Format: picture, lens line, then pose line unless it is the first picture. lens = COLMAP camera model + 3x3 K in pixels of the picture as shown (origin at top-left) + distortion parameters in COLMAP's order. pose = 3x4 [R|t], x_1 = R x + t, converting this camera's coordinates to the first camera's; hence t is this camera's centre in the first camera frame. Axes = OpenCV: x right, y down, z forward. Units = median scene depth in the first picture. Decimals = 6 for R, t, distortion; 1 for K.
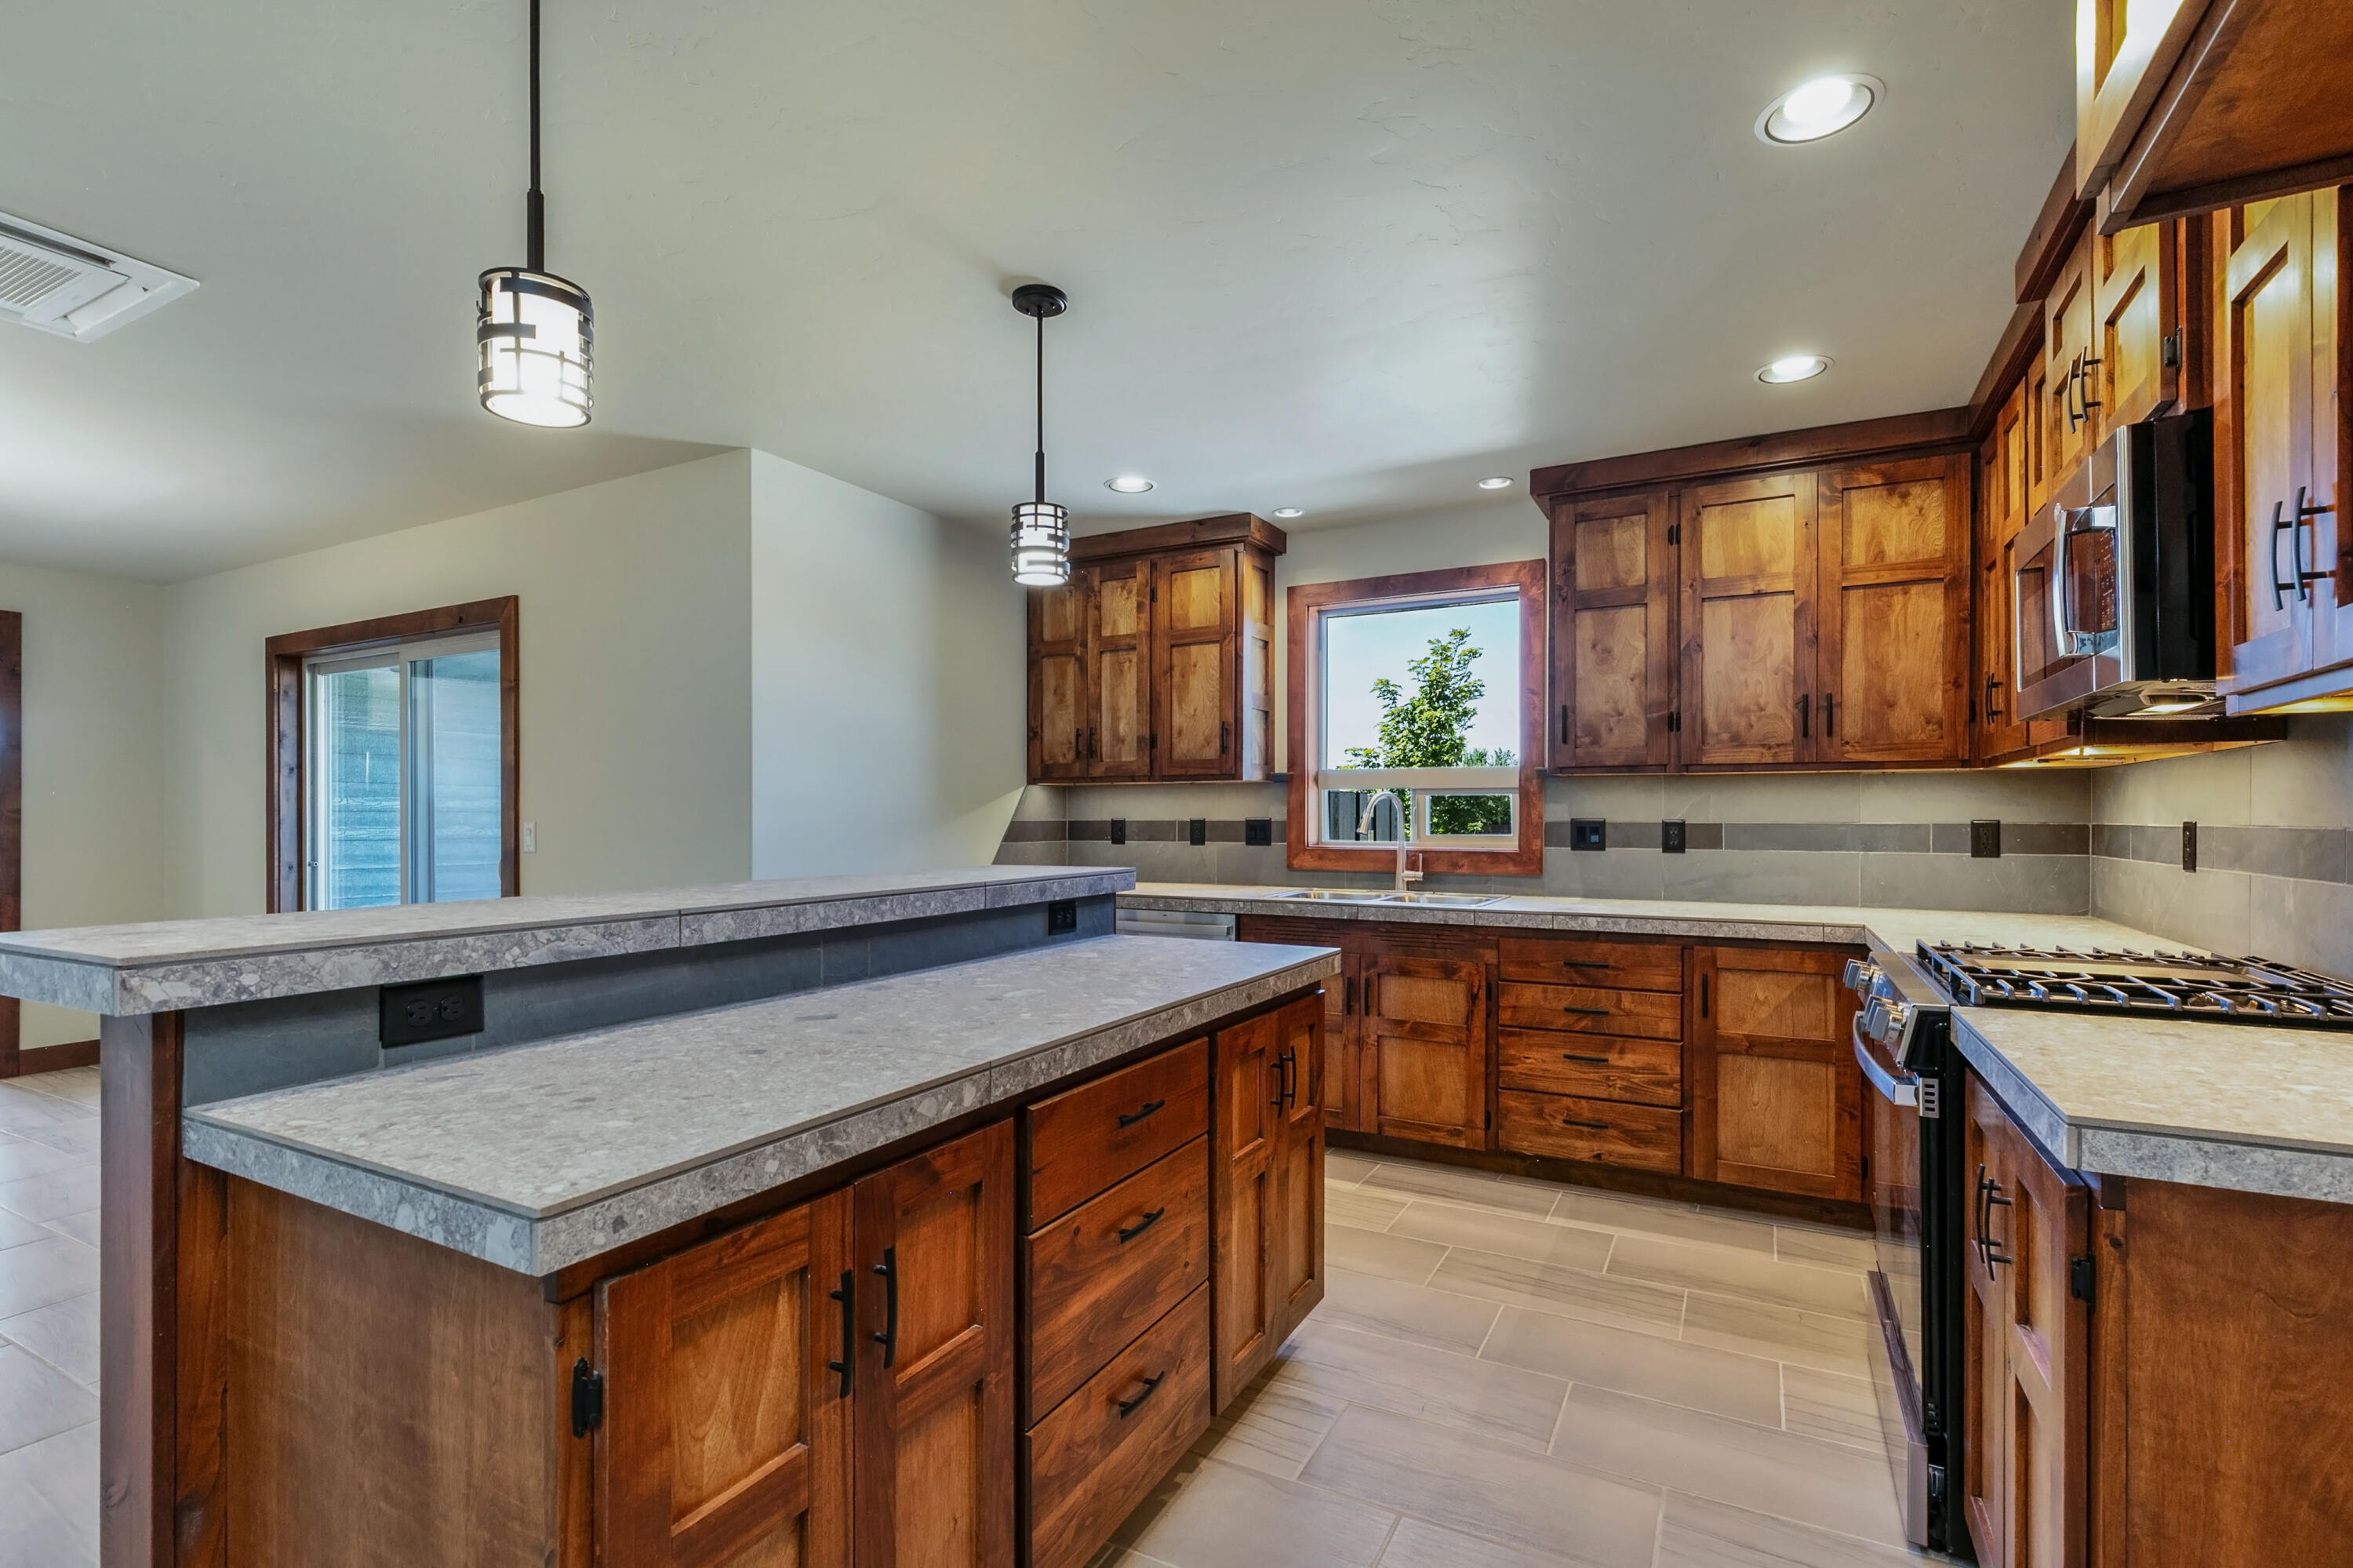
lens RADIAL K [[1084.6, 0, 1178.4], [0, 1084.6, 806.5], [0, 0, 1]] dist [0.001130, 0.007013]
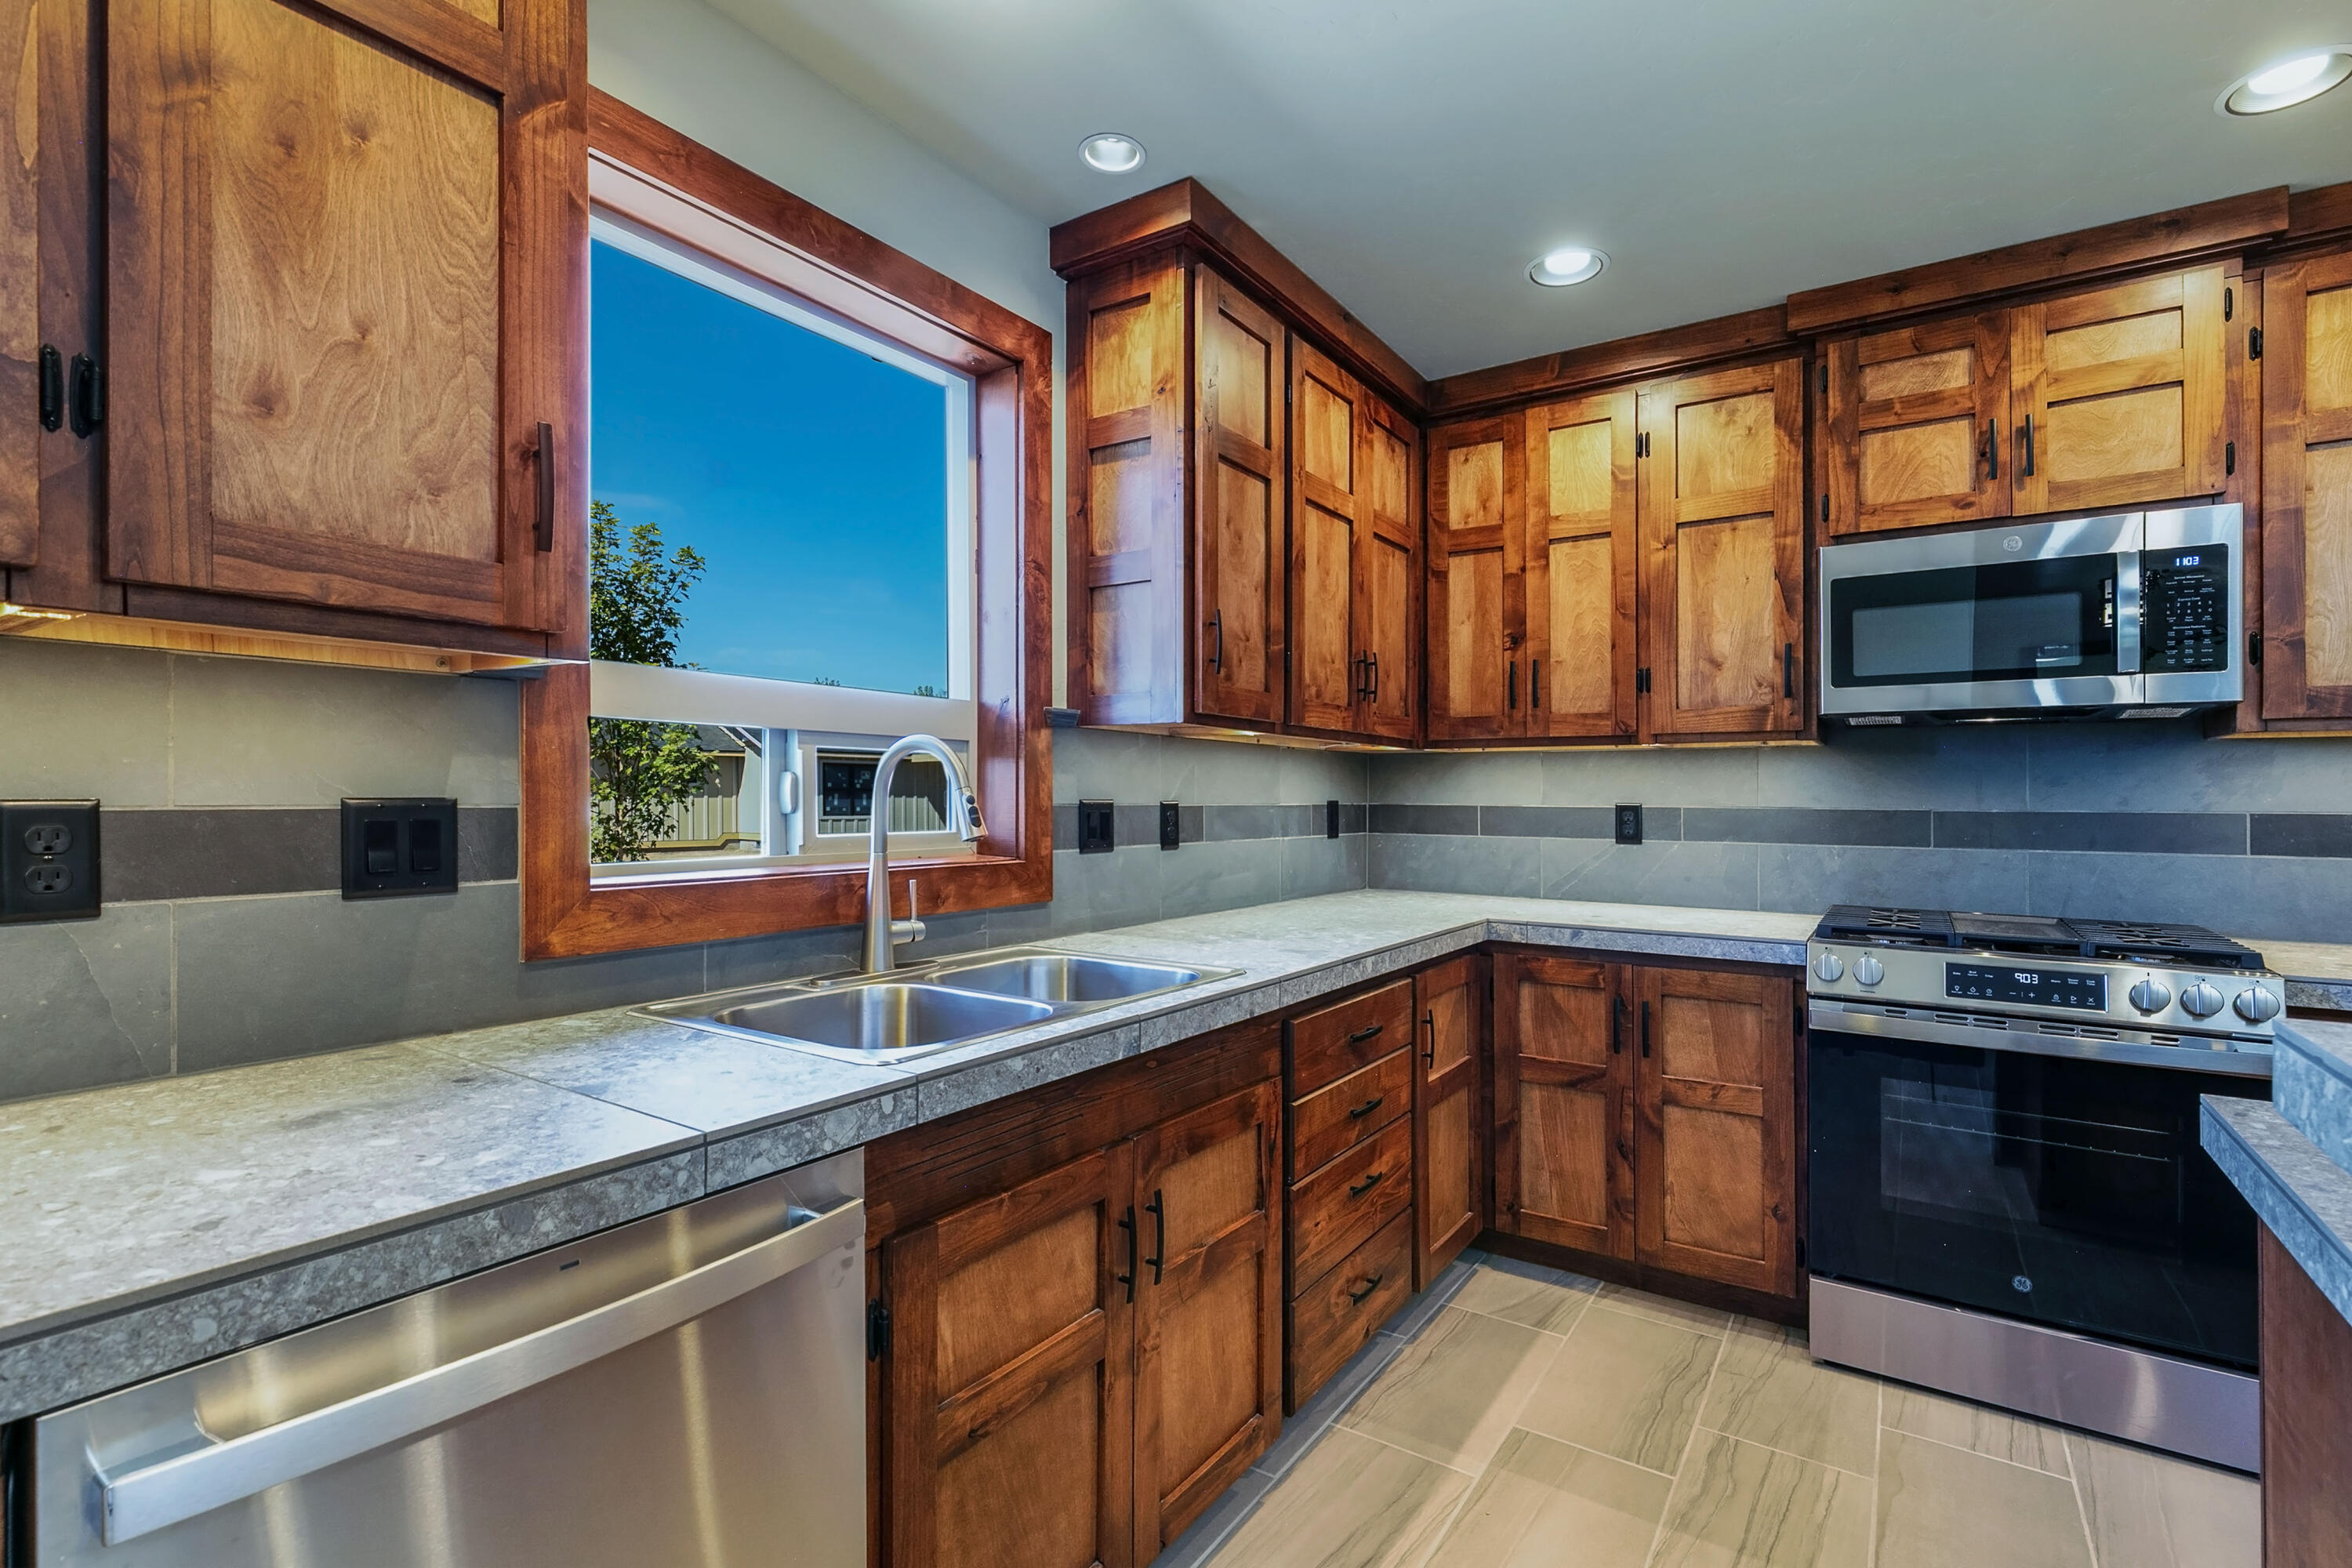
lens RADIAL K [[1096.3, 0, 1208.3], [0, 1096.3, 795.0], [0, 0, 1]] dist [0.004166, 0.000629]
pose [[0.075418, 0.001358, 0.997151, -0.241346], [-0.016157, 0.999869, -0.000140, 0.008377], [-0.997021, -0.016100, 0.075431, 0.961692]]
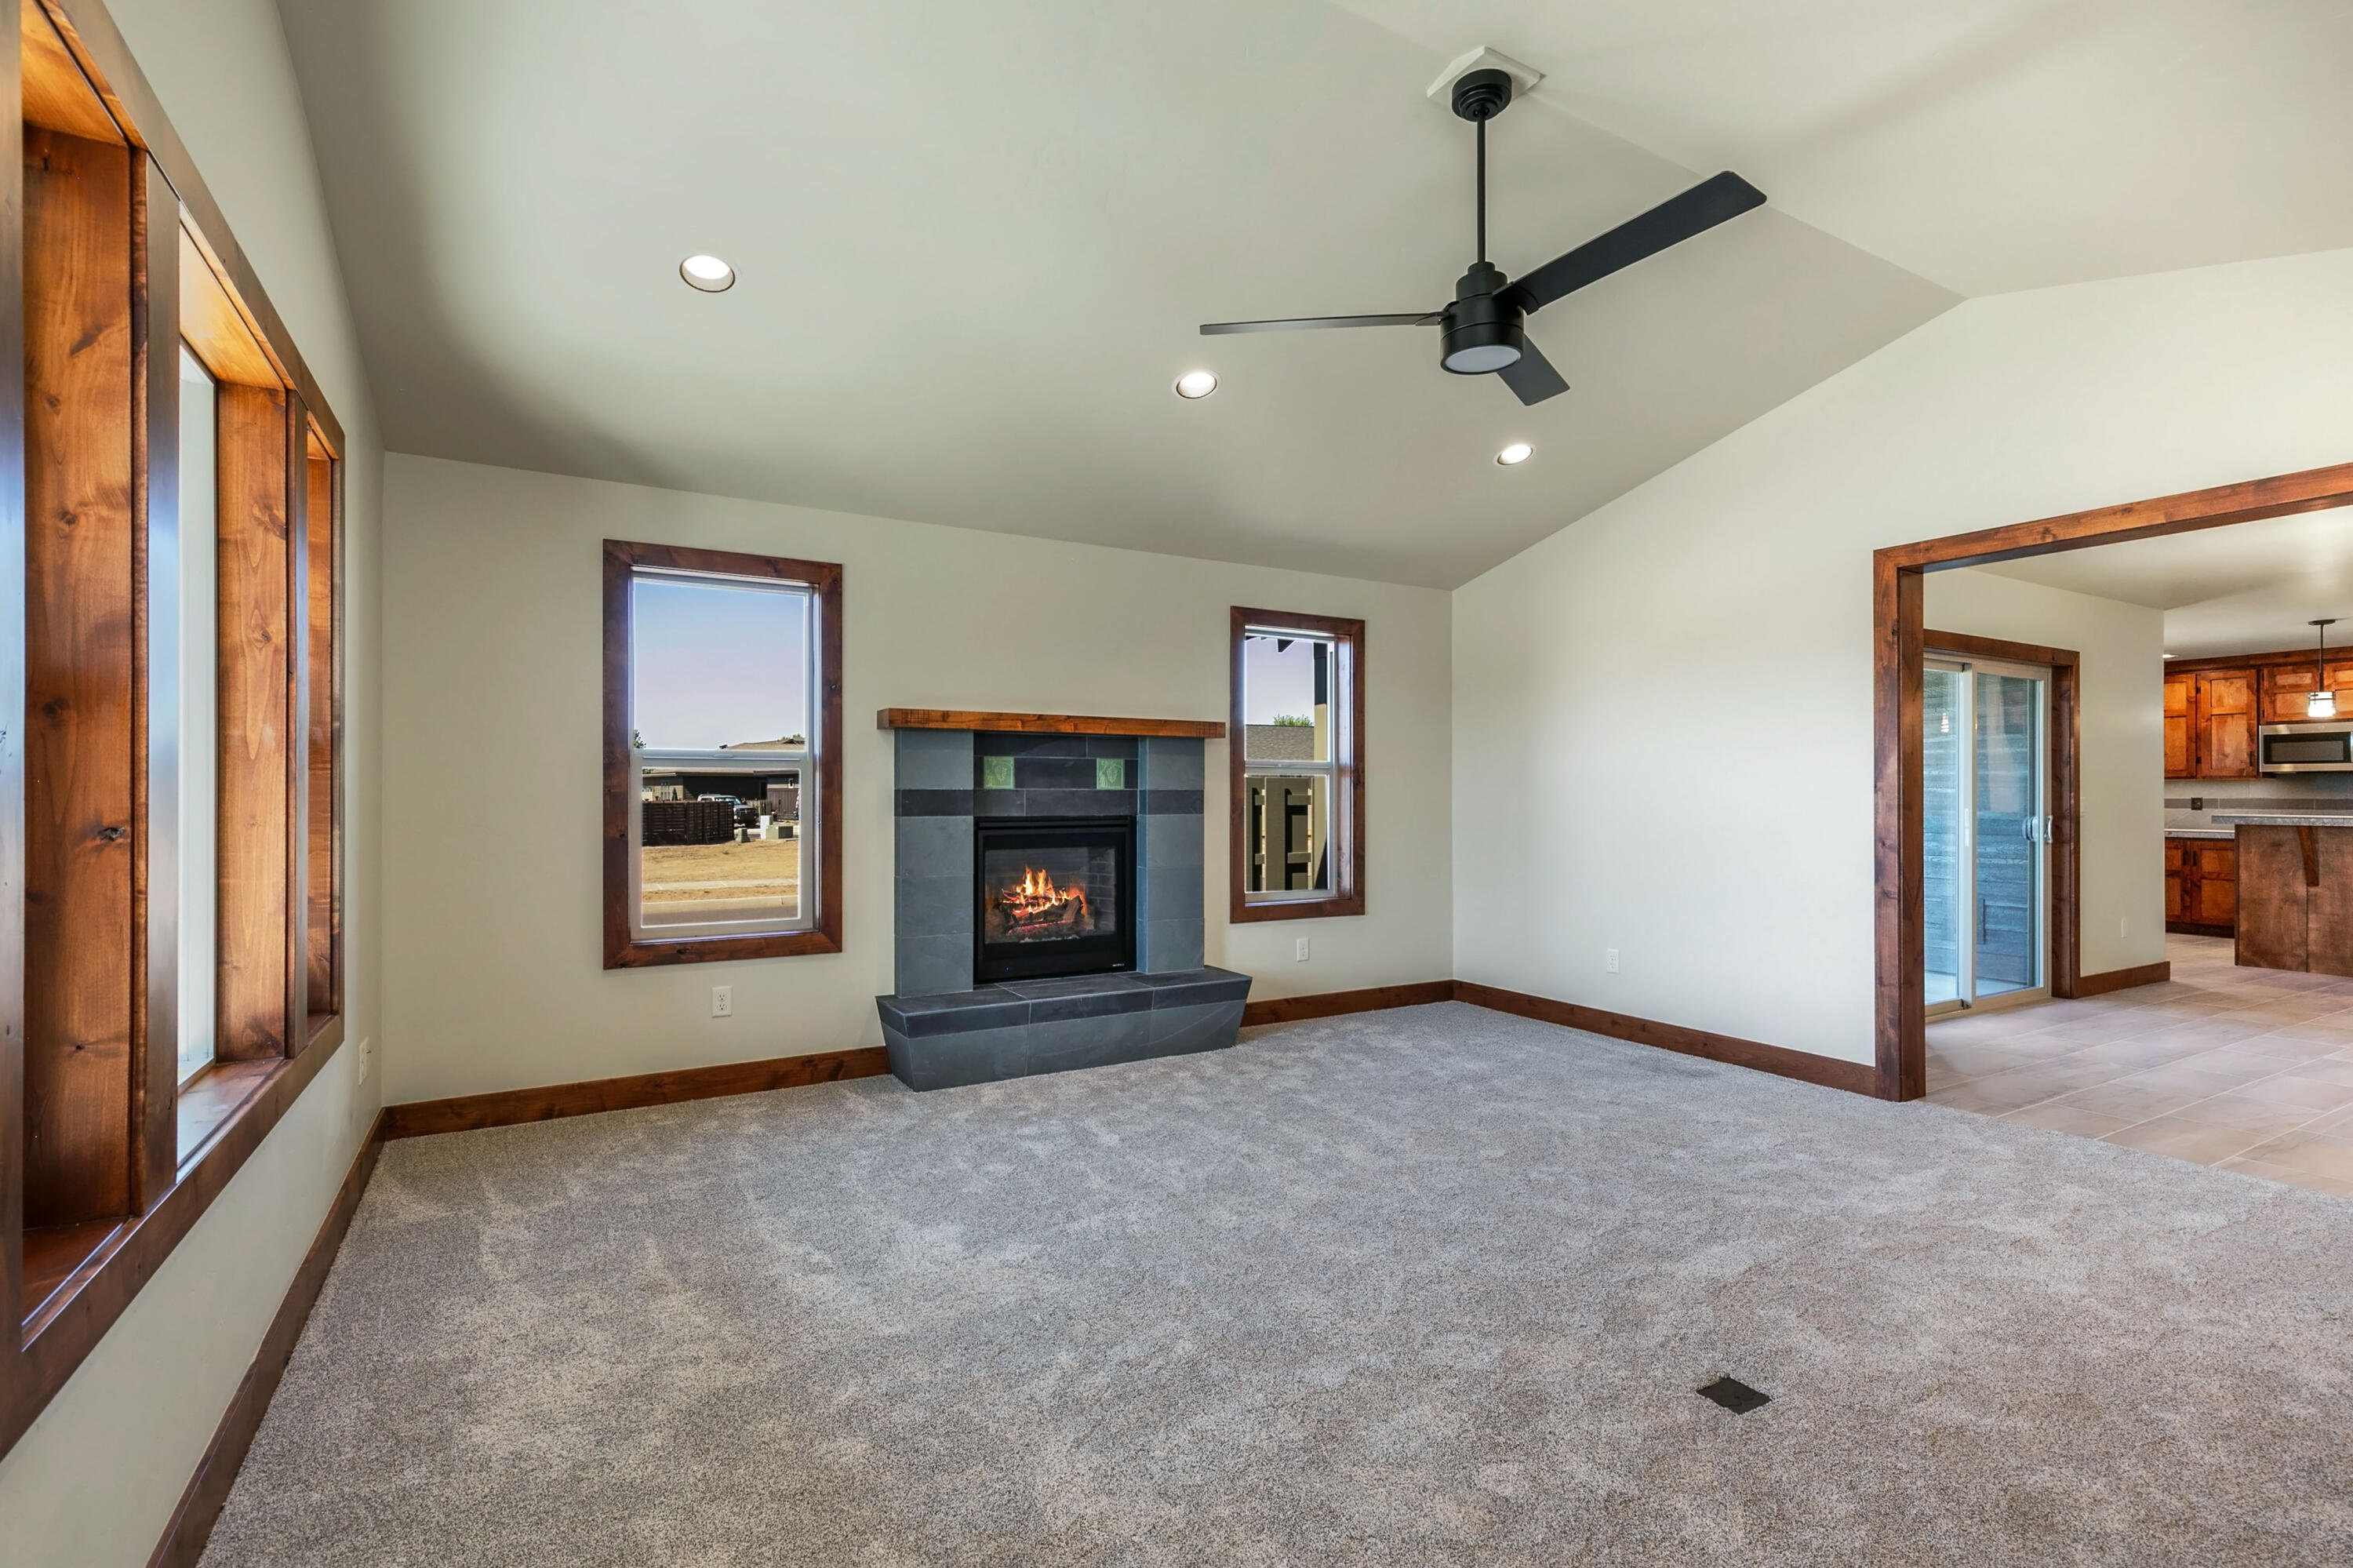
lens RADIAL K [[1084.6, 0, 1178.4], [0, 1084.6, 806.5], [0, 0, 1]] dist [0.001130, 0.007013]
pose [[0.508403, -0.006483, 0.861095, -2.924392], [-0.010250, 0.999855, 0.013579, 0.021602], [-0.861058, -0.015730, 0.508263, 1.484739]]
